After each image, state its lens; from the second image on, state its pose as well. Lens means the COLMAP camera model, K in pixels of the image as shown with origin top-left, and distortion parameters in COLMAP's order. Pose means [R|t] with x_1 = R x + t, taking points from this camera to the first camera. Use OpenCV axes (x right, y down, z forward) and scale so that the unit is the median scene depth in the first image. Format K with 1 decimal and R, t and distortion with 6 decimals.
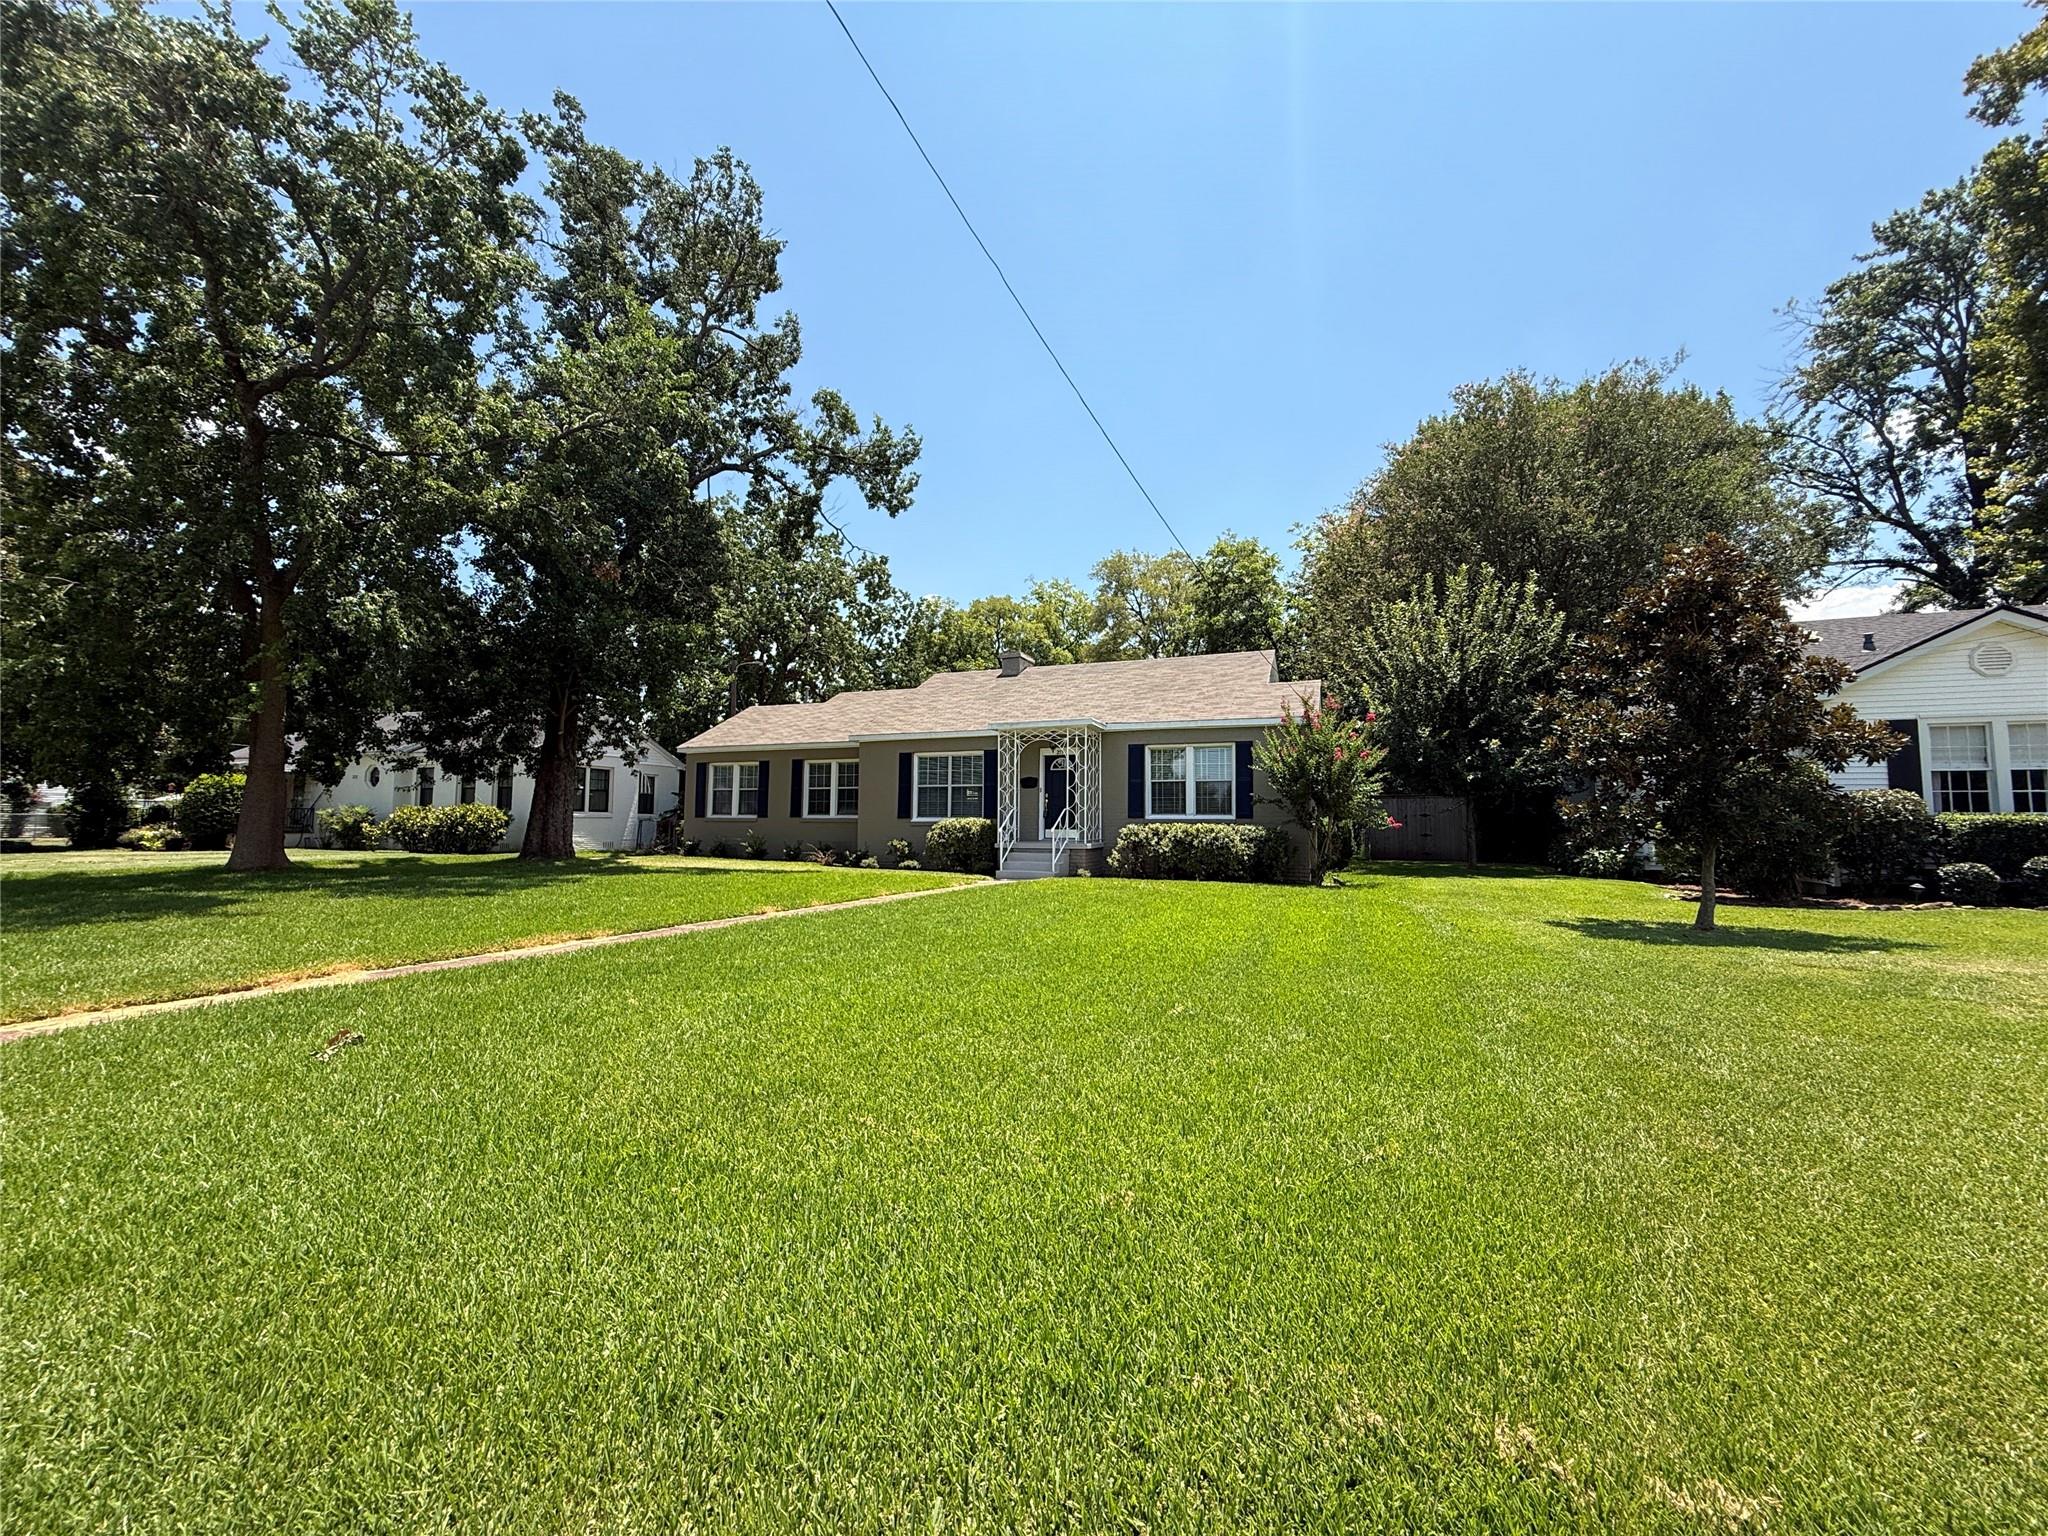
lens RADIAL K [[818.4, 0, 1020.9], [0, 818.4, 767.4], [0, 0, 1]] dist [-0.000916, -0.000022]
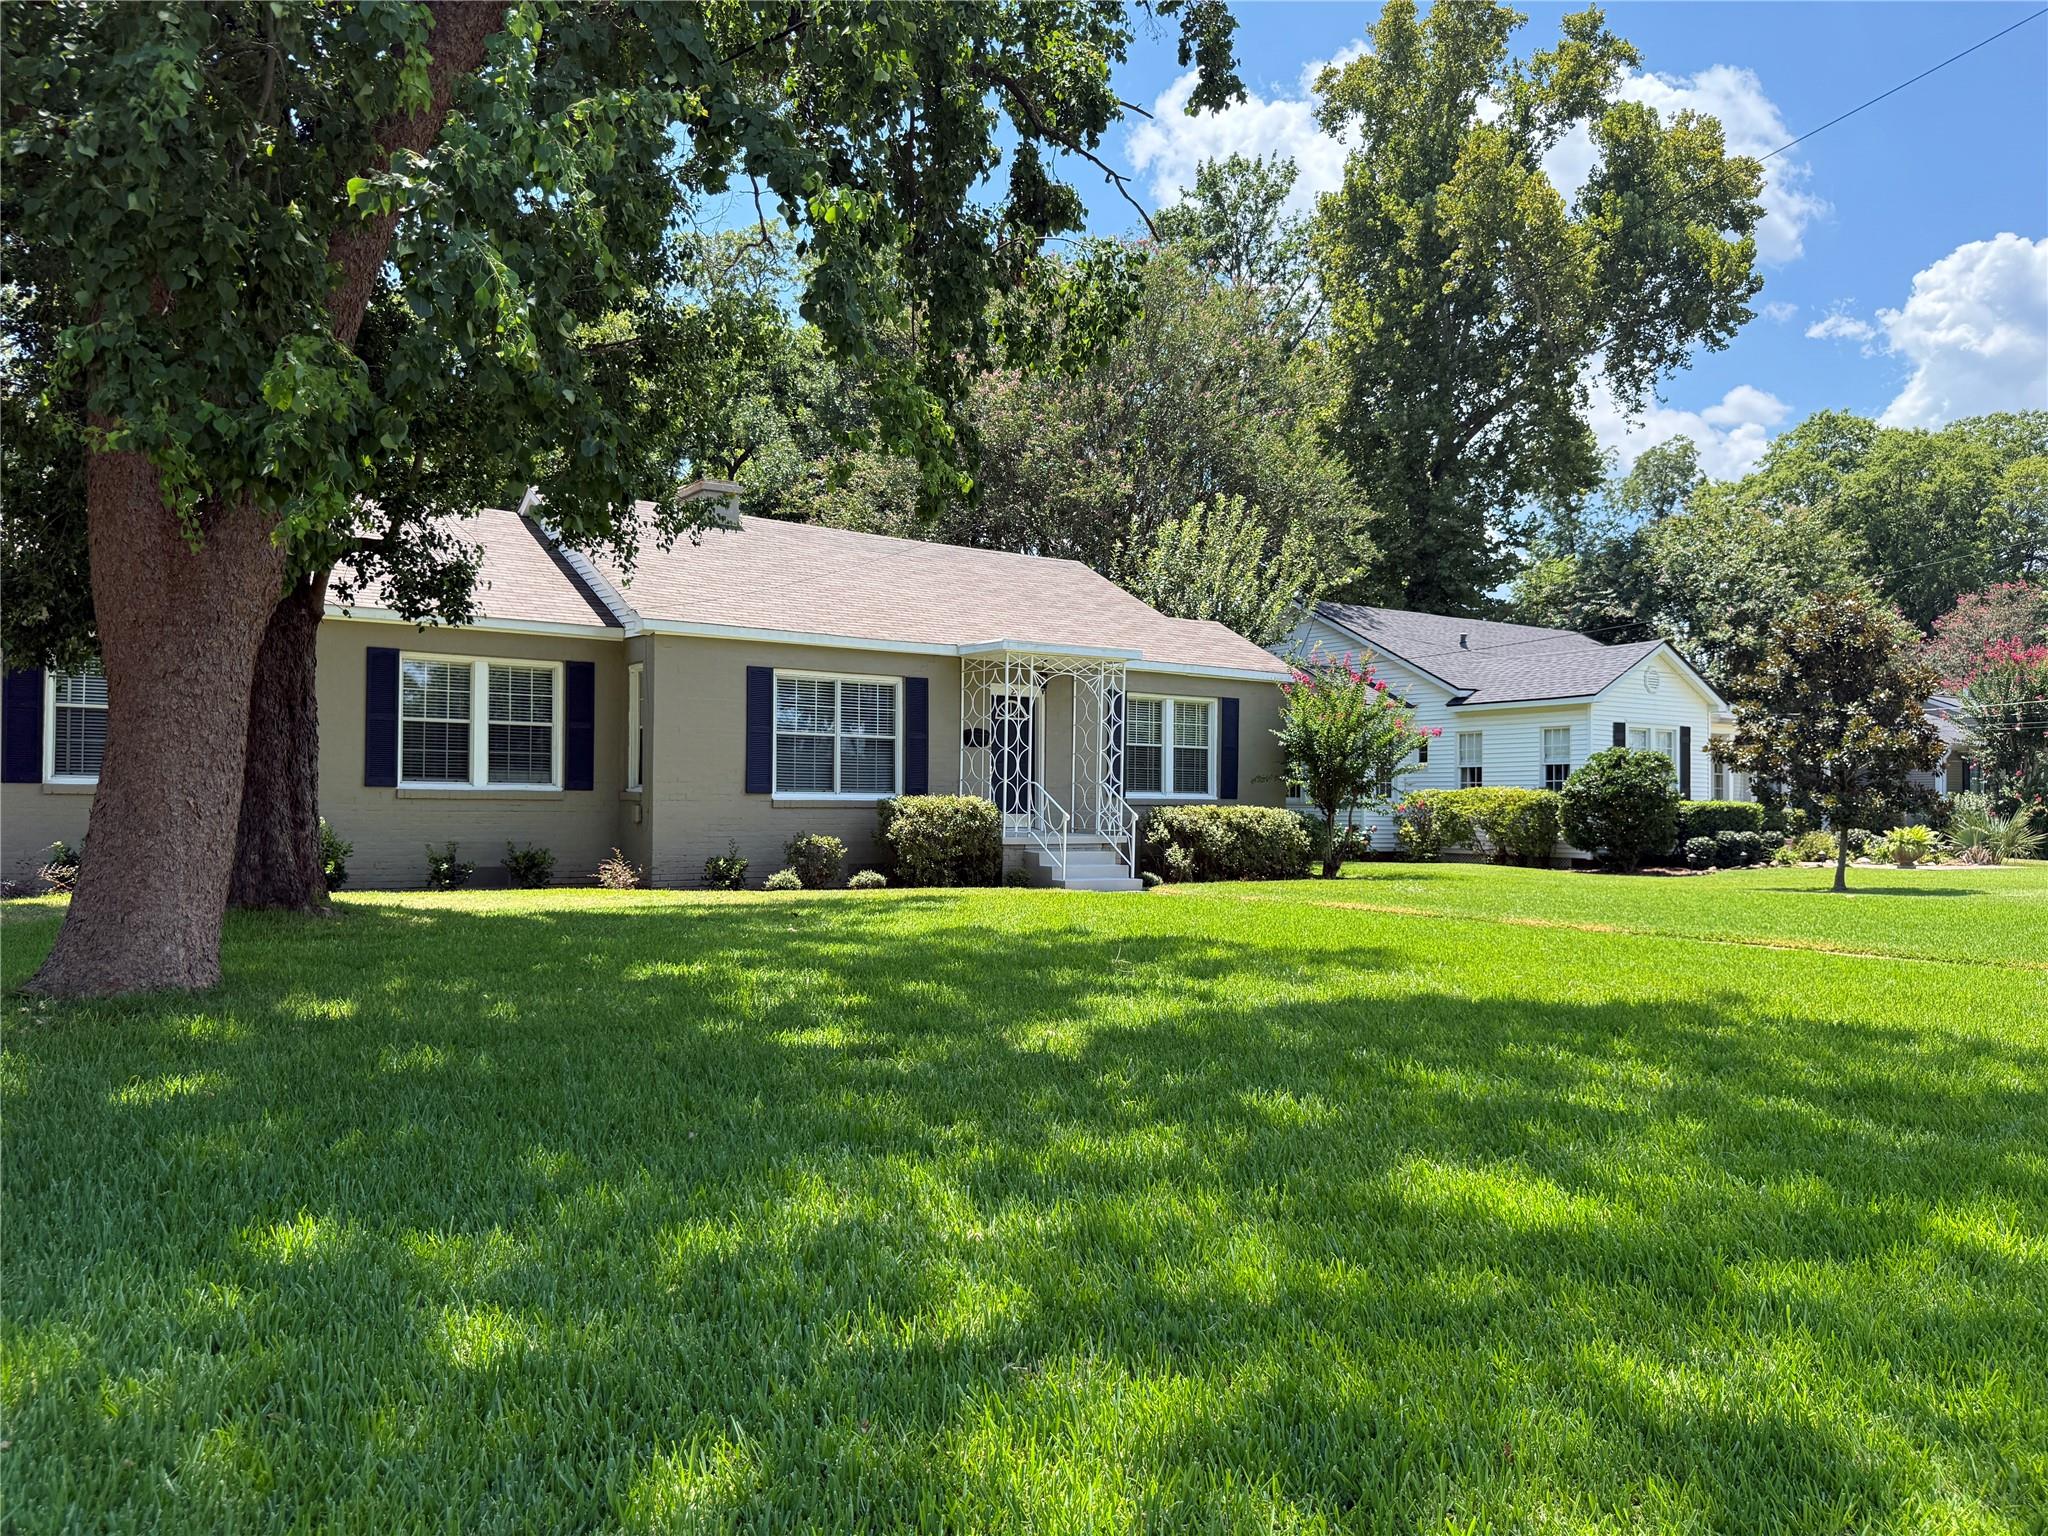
lens RADIAL K [[1413.2, 0, 1022.0], [0, 1413.2, 773.2], [0, 0, 1]] dist [-0.001866, -0.000097]
pose [[0.545788, 0.016862, 0.837754, -0.849399], [-0.062635, 0.997821, 0.020723, 0.021894], [-0.835579, -0.063783, 0.545655, 0.392102]]
